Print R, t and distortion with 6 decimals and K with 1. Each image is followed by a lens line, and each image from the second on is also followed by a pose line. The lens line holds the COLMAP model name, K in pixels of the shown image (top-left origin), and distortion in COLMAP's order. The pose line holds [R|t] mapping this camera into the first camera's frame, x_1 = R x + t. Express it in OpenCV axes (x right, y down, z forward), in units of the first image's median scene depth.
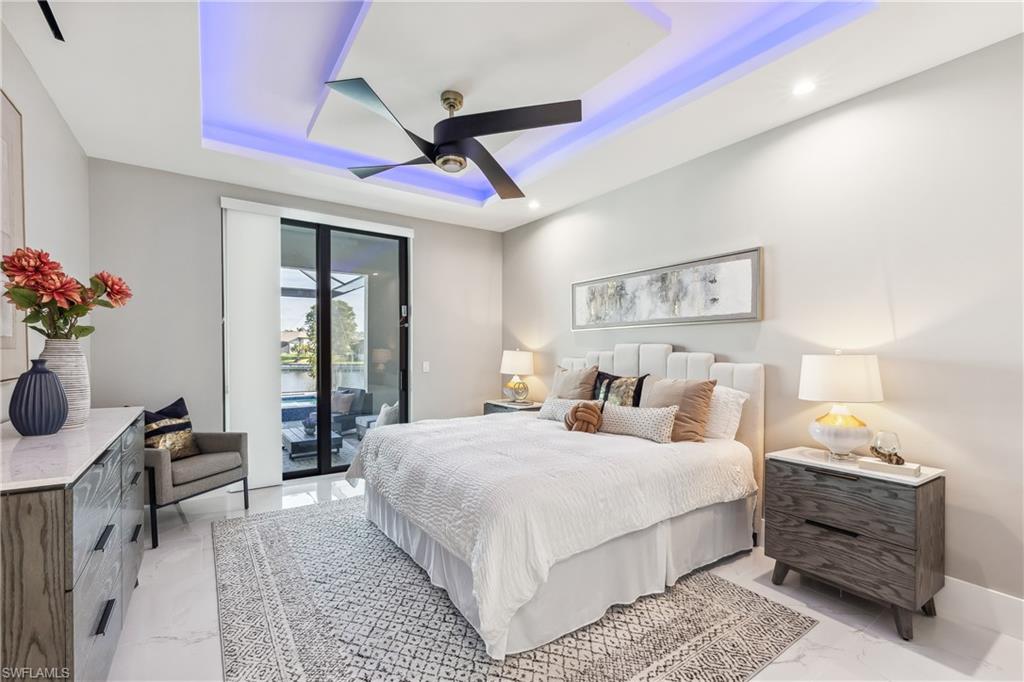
lens RADIAL K [[439.7, 0, 512.4], [0, 439.7, 363.8], [0, 0, 1]] dist [0.000528, 0.000070]
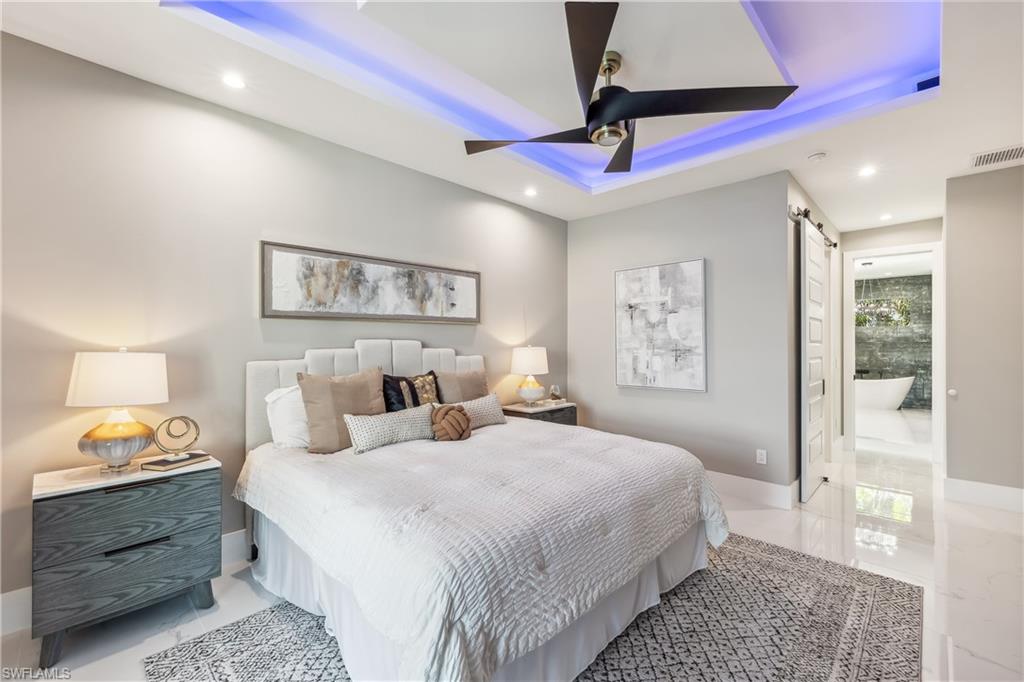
lens RADIAL K [[434.3, 0, 510.3], [0, 434.3, 347.0], [0, 0, 1]] dist [-0.001803, -0.000213]
pose [[-0.188812, -0.008091, 0.981980, -0.671209], [0.036193, 0.999229, 0.015193, -0.037477], [-0.981346, 0.038409, -0.188373, 0.969760]]
